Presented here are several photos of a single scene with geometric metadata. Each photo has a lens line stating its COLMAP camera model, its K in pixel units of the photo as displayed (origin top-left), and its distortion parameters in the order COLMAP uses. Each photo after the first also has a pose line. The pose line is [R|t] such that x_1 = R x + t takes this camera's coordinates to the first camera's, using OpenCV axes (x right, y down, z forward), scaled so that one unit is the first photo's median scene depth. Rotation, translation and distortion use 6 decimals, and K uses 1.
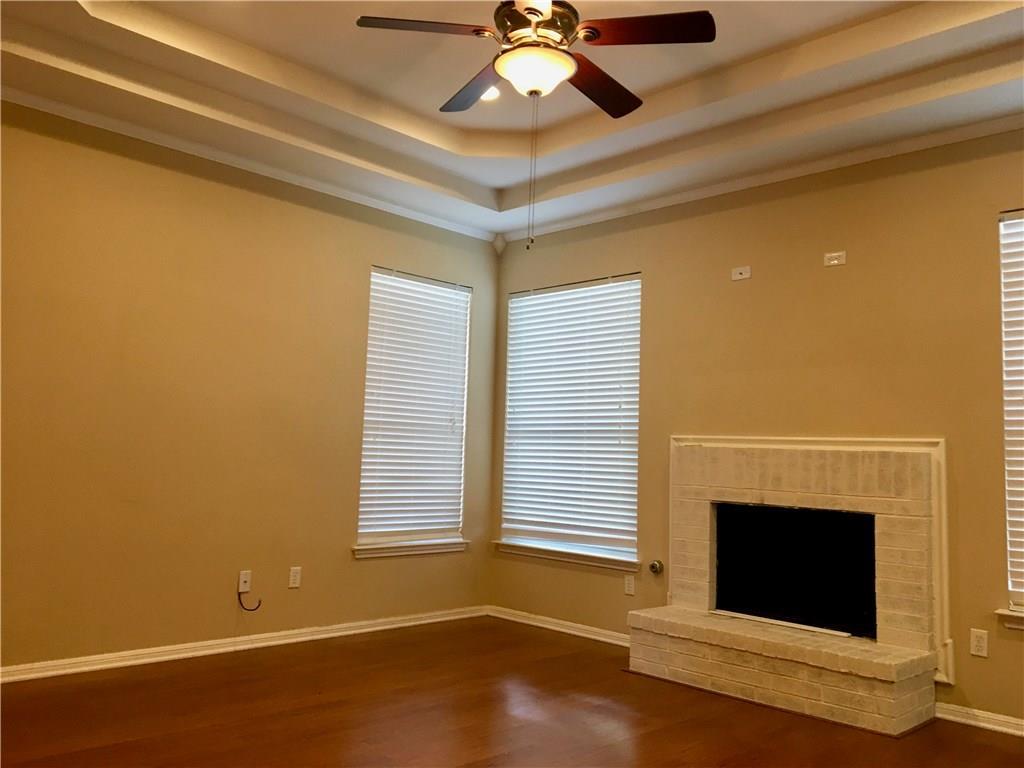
lens RADIAL K [[846.6, 0, 519.8], [0, 846.6, 376.1], [0, 0, 1]] dist [-0.006946, -0.033008]
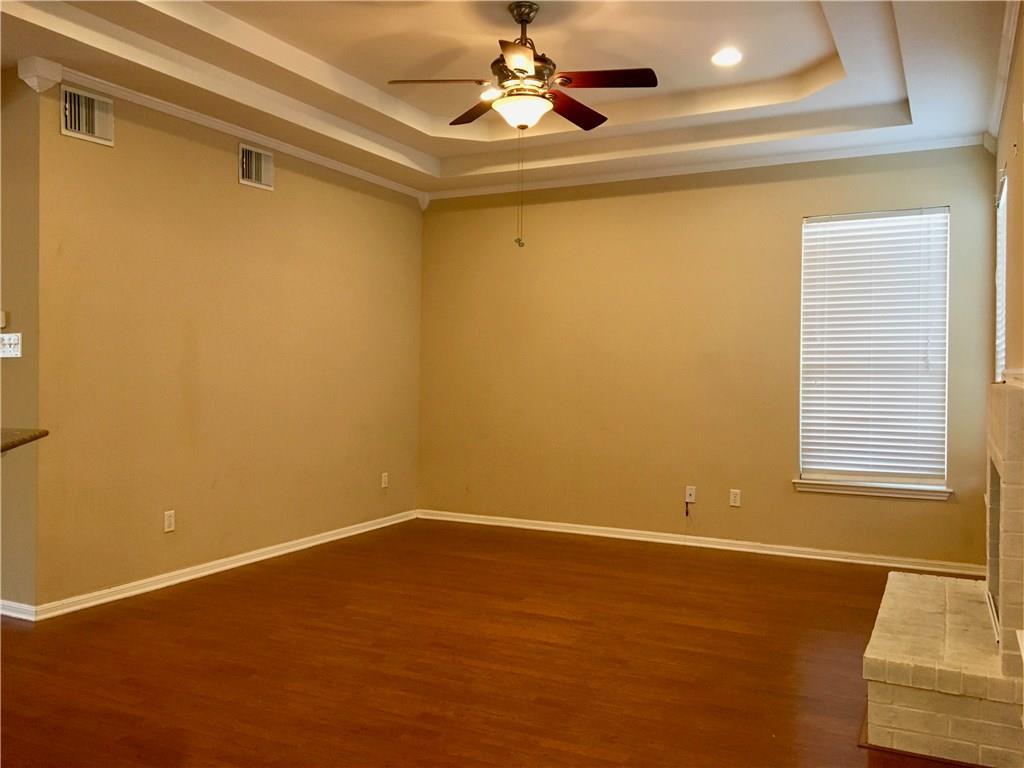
lens RADIAL K [[846.6, 0, 513.7], [0, 846.6, 388.9], [0, 0, 1]] dist [-0.006946, -0.033008]
pose [[0.296084, 0.003762, -0.955155, 0.733759], [0.102607, 0.994080, 0.035722, 0.006965], [0.949635, -0.108582, 0.293945, 0.334417]]
